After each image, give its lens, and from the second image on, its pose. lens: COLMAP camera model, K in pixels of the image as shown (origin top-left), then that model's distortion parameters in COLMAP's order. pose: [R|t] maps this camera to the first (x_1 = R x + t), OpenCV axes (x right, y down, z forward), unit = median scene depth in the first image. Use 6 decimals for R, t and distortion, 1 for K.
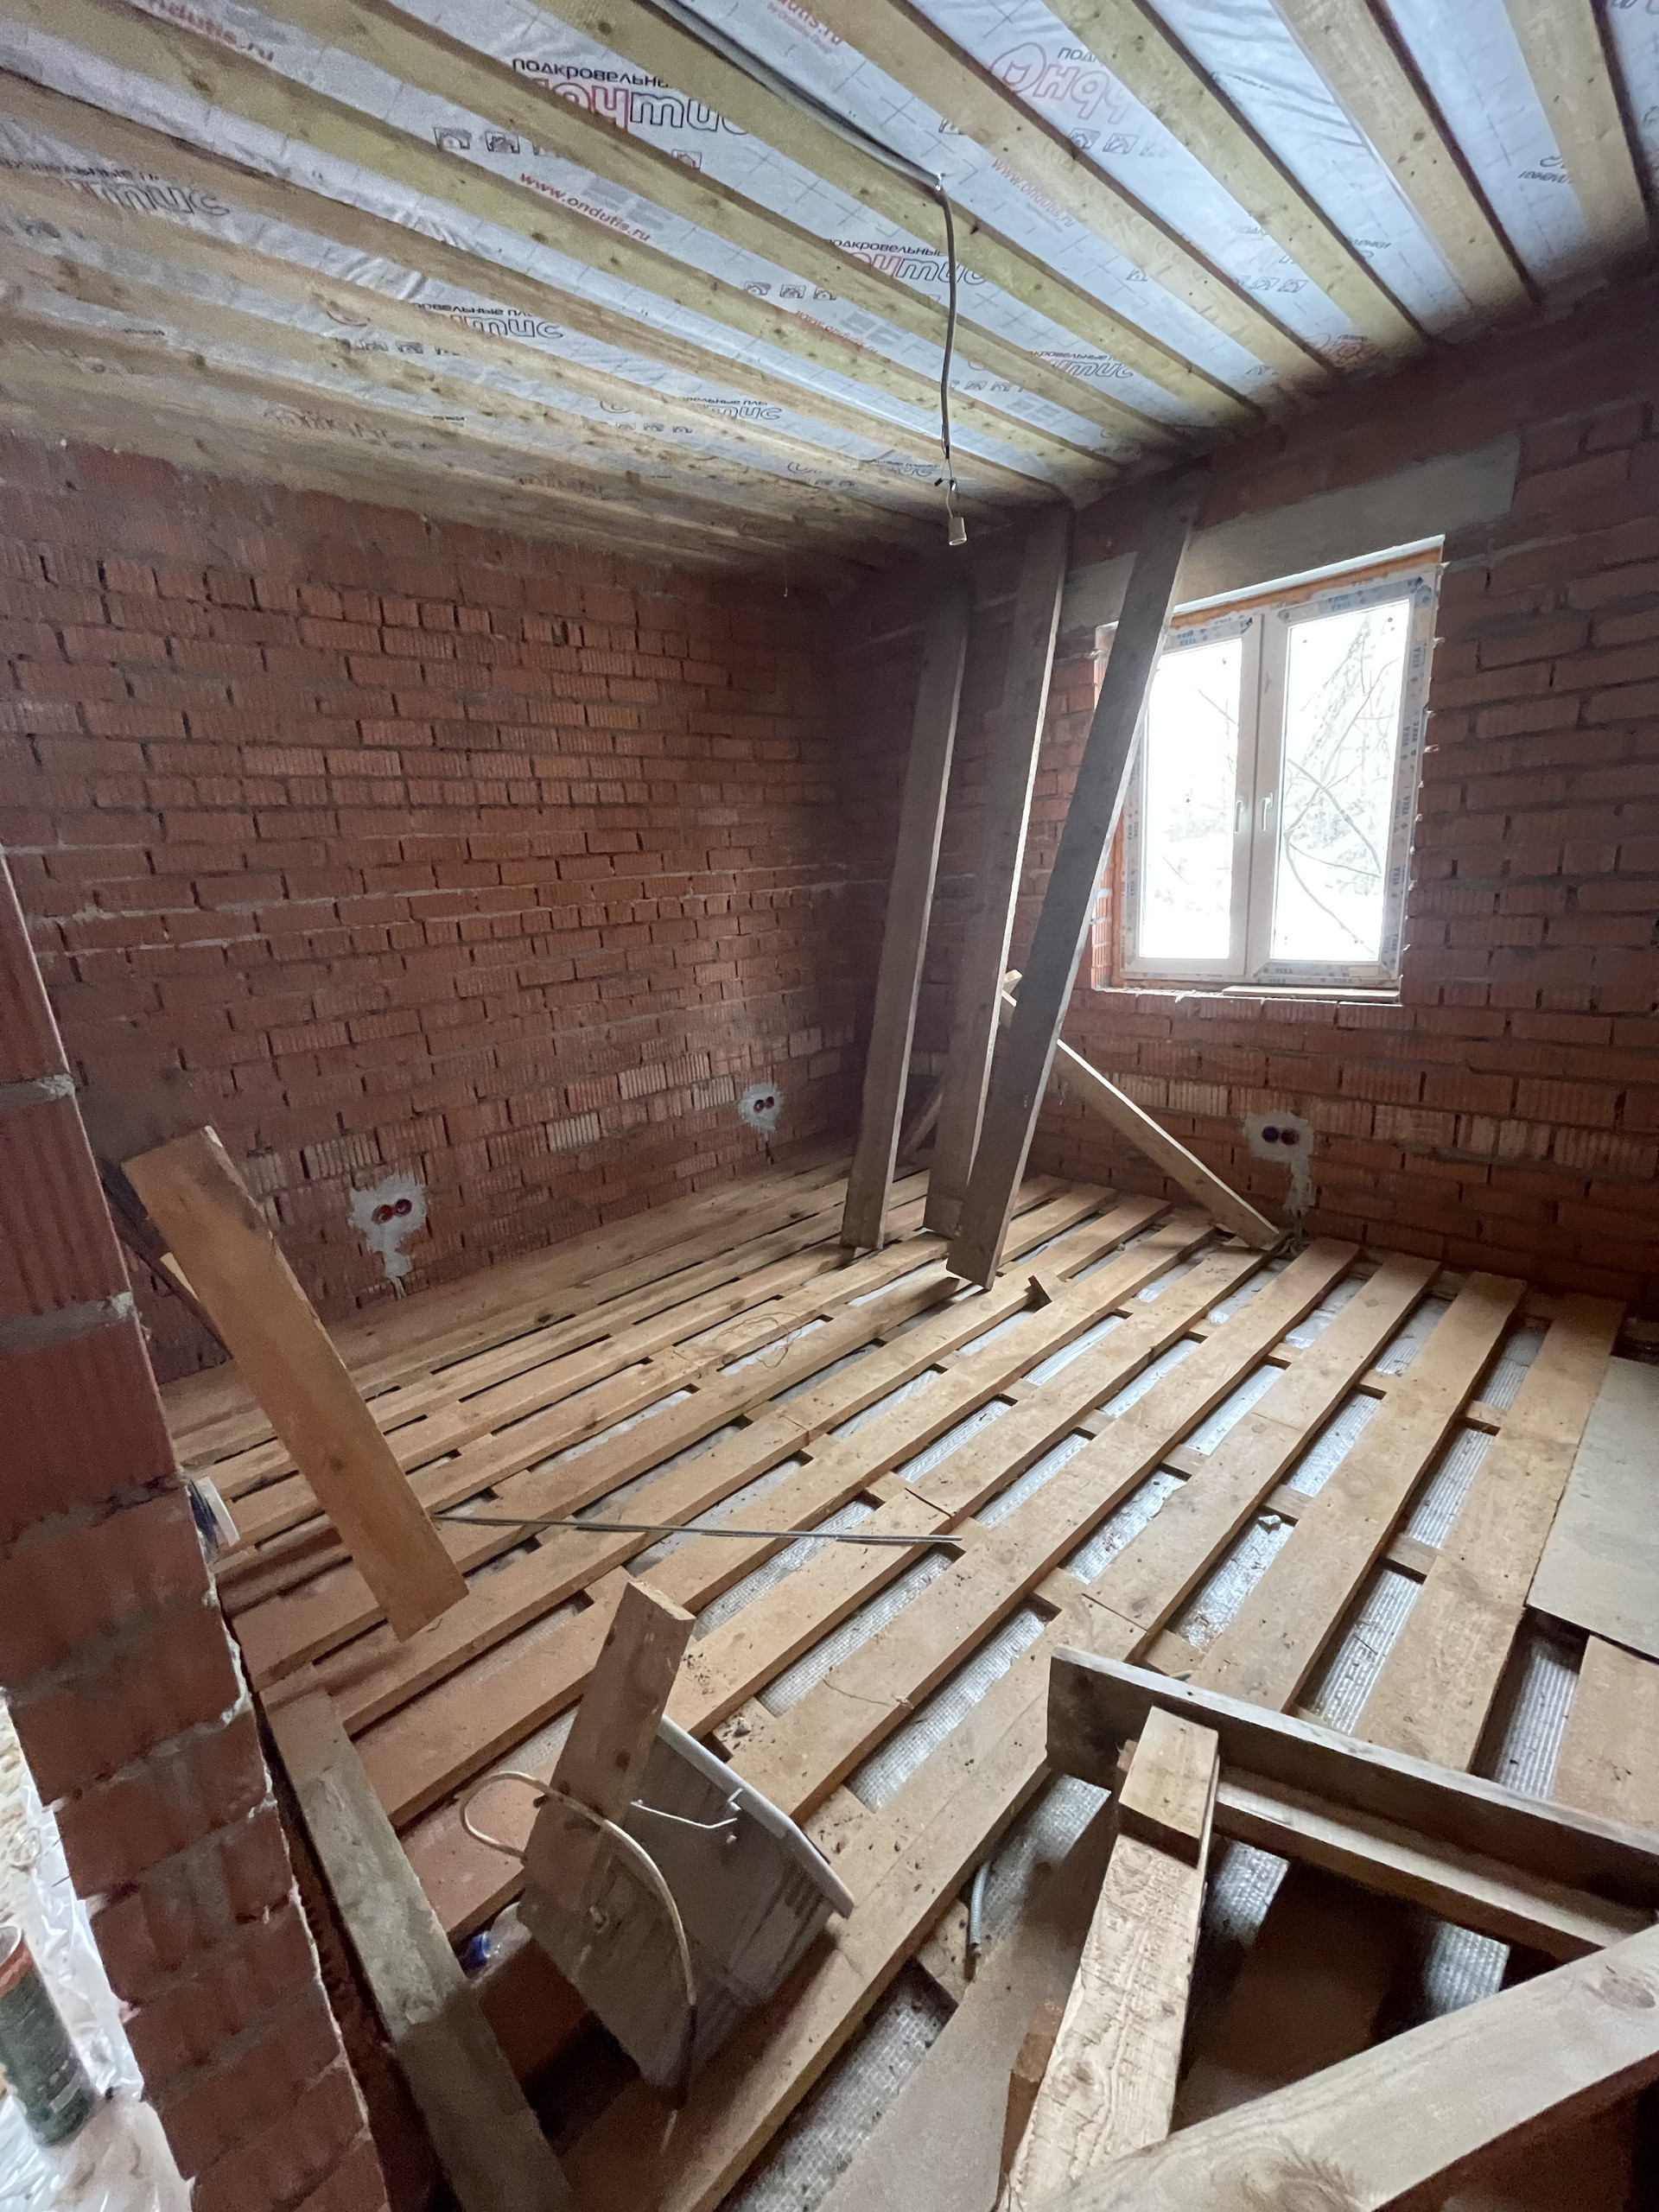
lens RADIAL K [[890.4, 0, 823.5], [0, 890.4, 1107.8], [0, 0, 1]] dist [-0.000089, -0.000417]
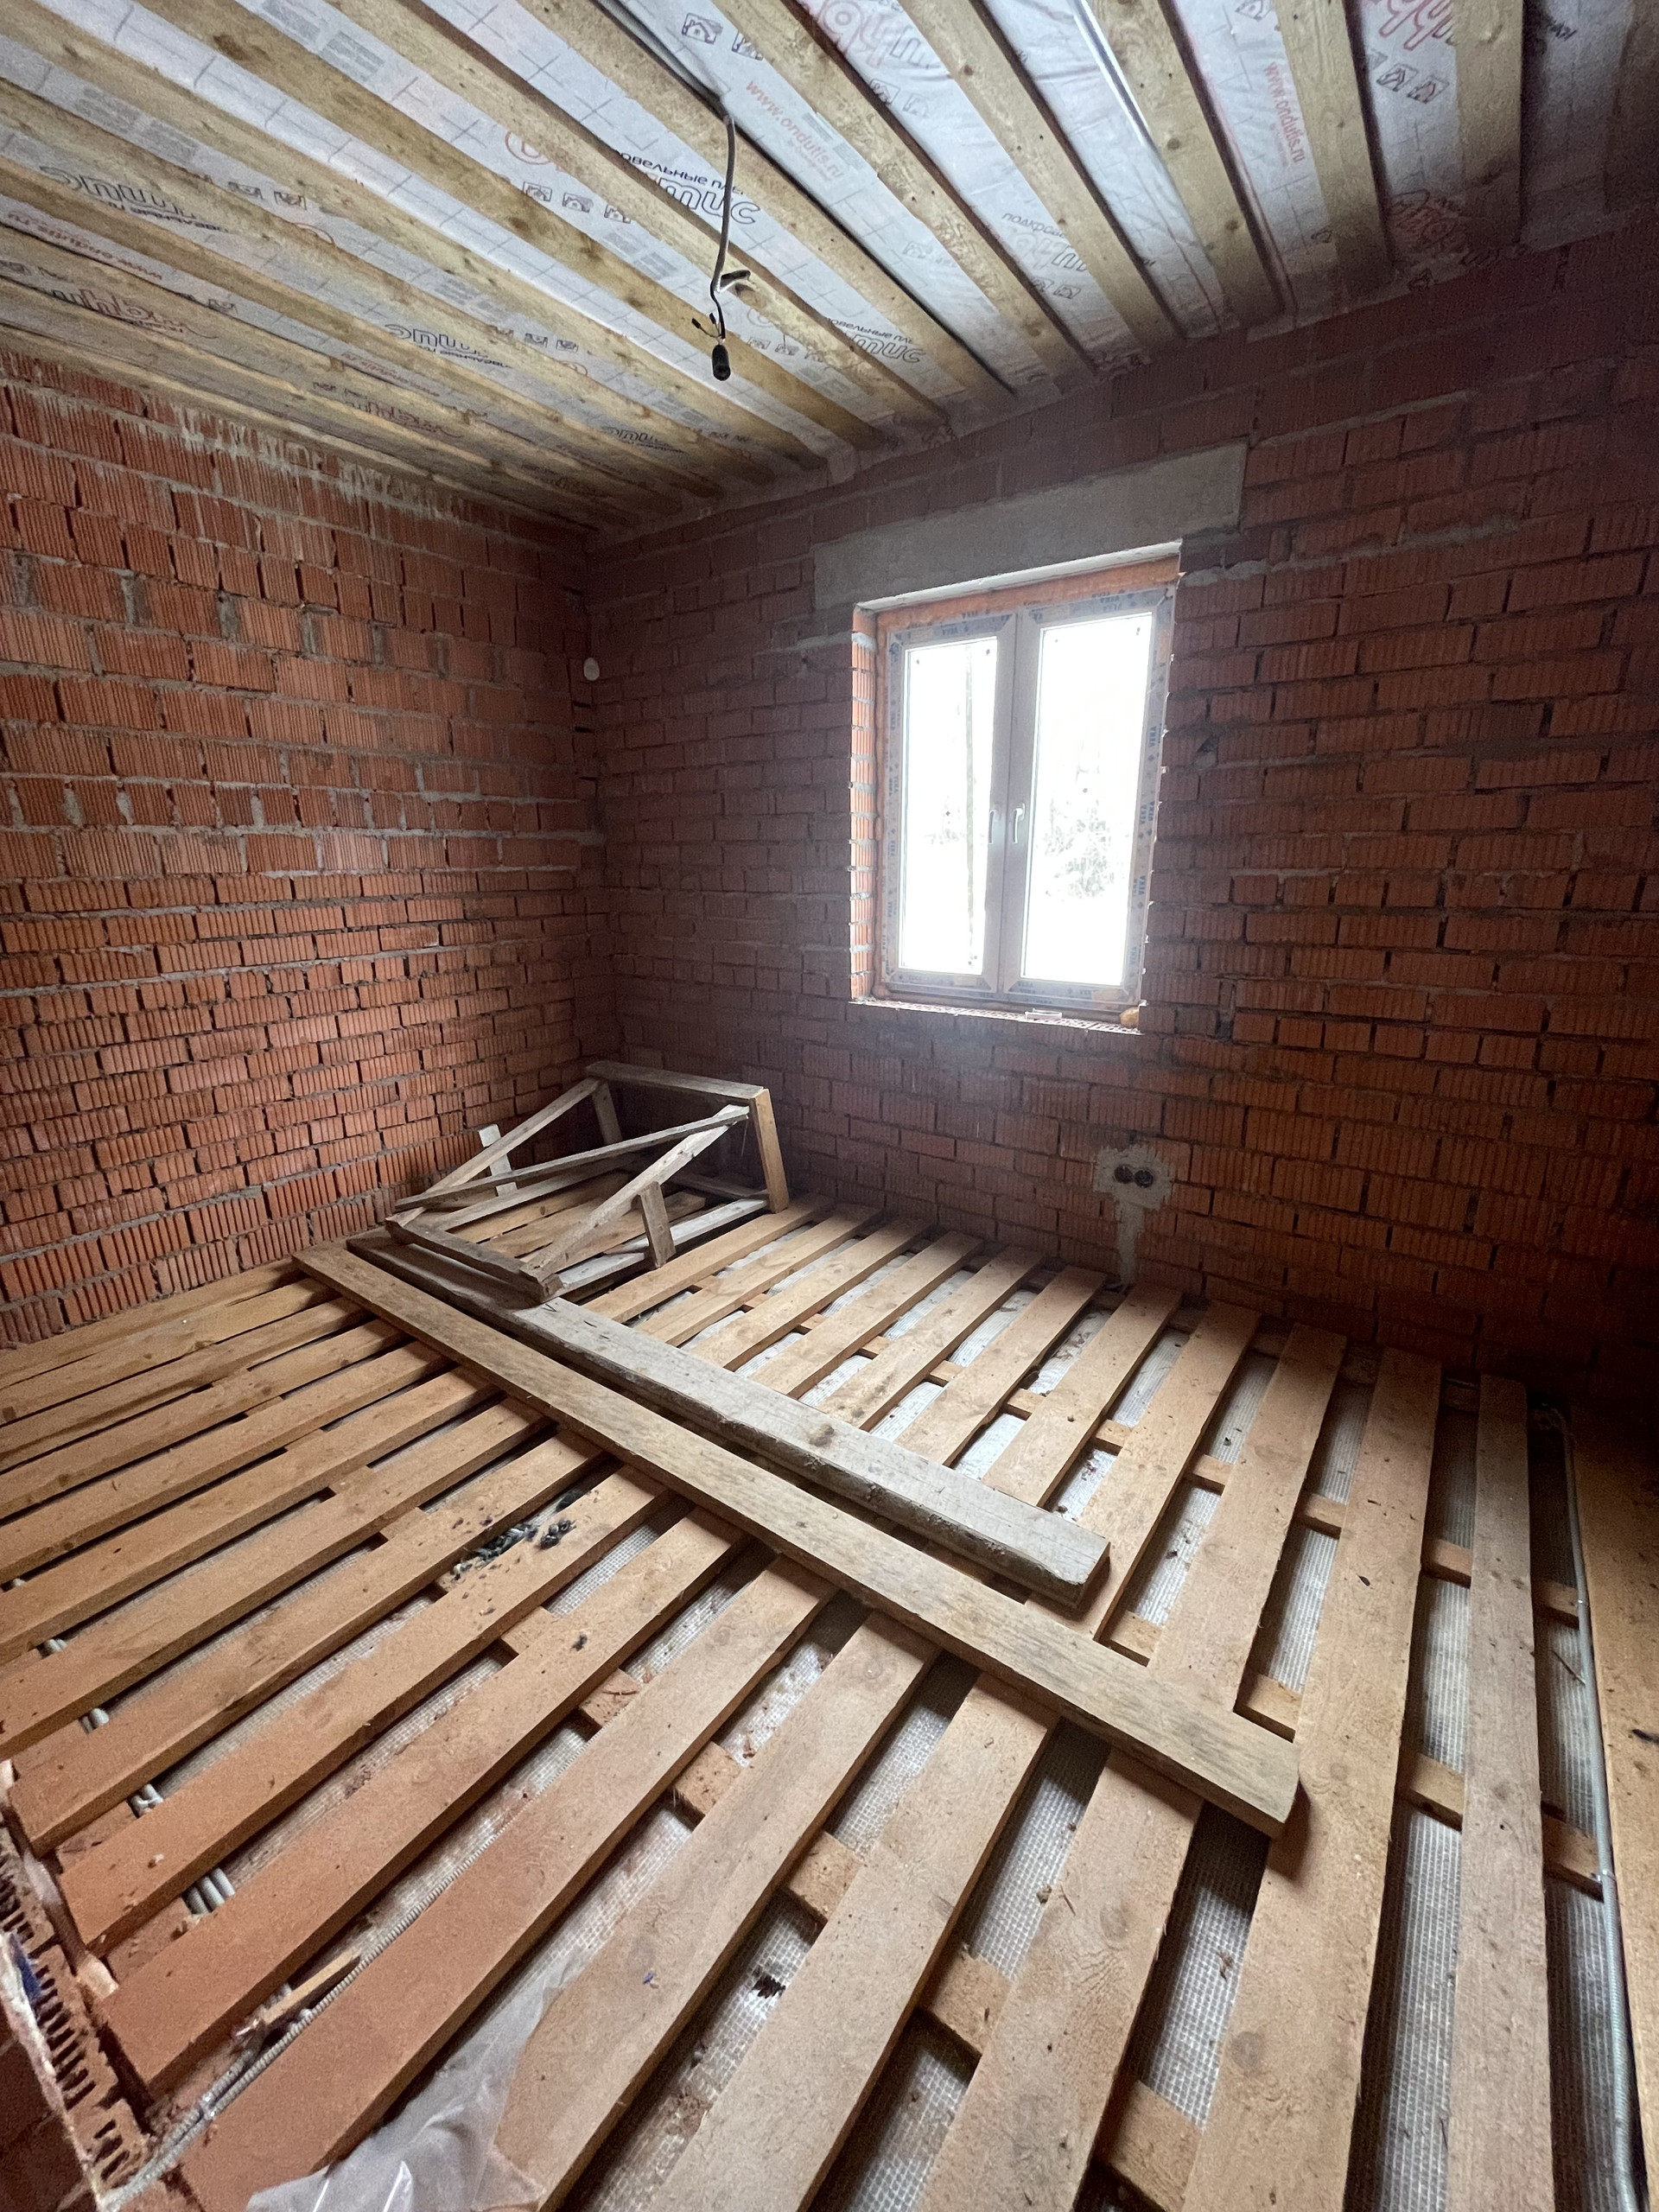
lens RADIAL K [[883.4, 0, 849.2], [0, 883.4, 1074.6], [0, 0, 1]] dist [0.040352, -0.000034]
pose [[0.979480, 0.016969, 0.200826, 0.147947], [-0.013634, 0.999745, -0.017978, -0.048239], [-0.201080, 0.014871, 0.979462, 0.121767]]
